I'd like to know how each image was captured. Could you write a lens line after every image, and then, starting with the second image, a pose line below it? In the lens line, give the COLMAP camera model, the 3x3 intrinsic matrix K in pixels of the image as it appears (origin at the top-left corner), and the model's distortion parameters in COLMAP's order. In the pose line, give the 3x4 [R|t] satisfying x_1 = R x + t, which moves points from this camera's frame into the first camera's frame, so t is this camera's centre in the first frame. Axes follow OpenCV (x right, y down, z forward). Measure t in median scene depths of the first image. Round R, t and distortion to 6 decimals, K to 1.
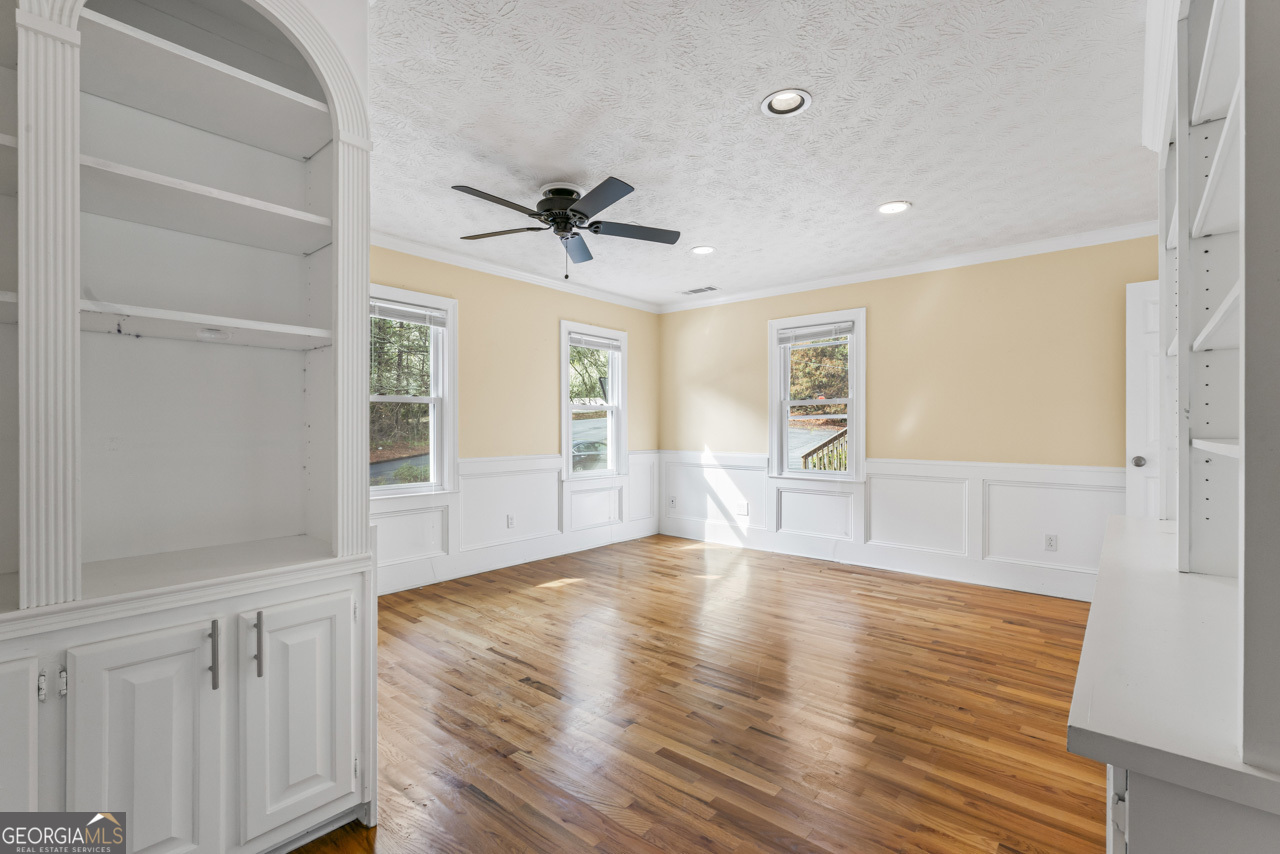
lens RADIAL K [[569.5, 0, 653.3], [0, 569.5, 427.1], [0, 0, 1]] dist [-0.003691, 0.000786]
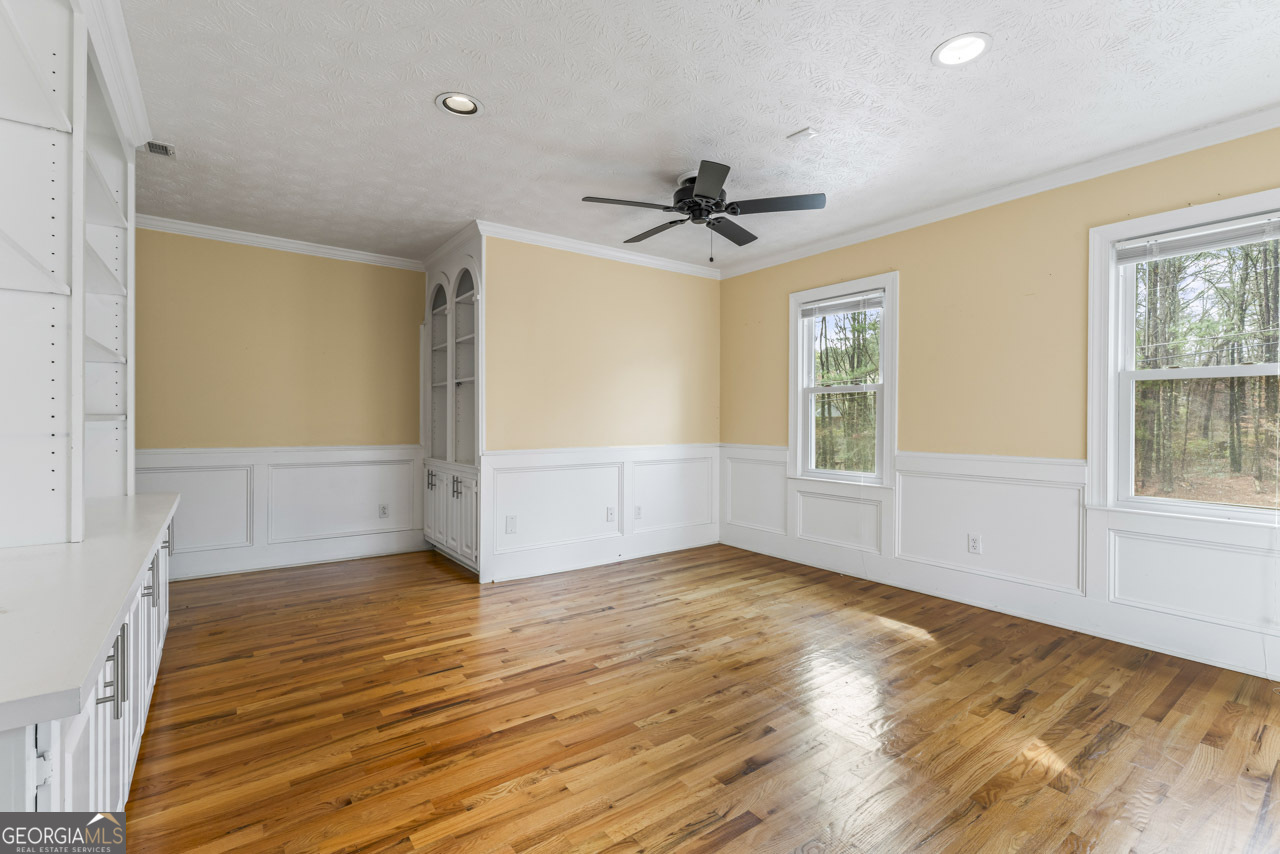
lens RADIAL K [[569.5, 0, 620.6], [0, 569.5, 415.5], [0, 0, 1]] dist [-0.003691, 0.000786]
pose [[-0.258572, -0.009795, -0.965942, 0.791854], [-0.004377, 0.999950, -0.008968, 0.013228], [0.965982, 0.001908, -0.258602, 1.047031]]
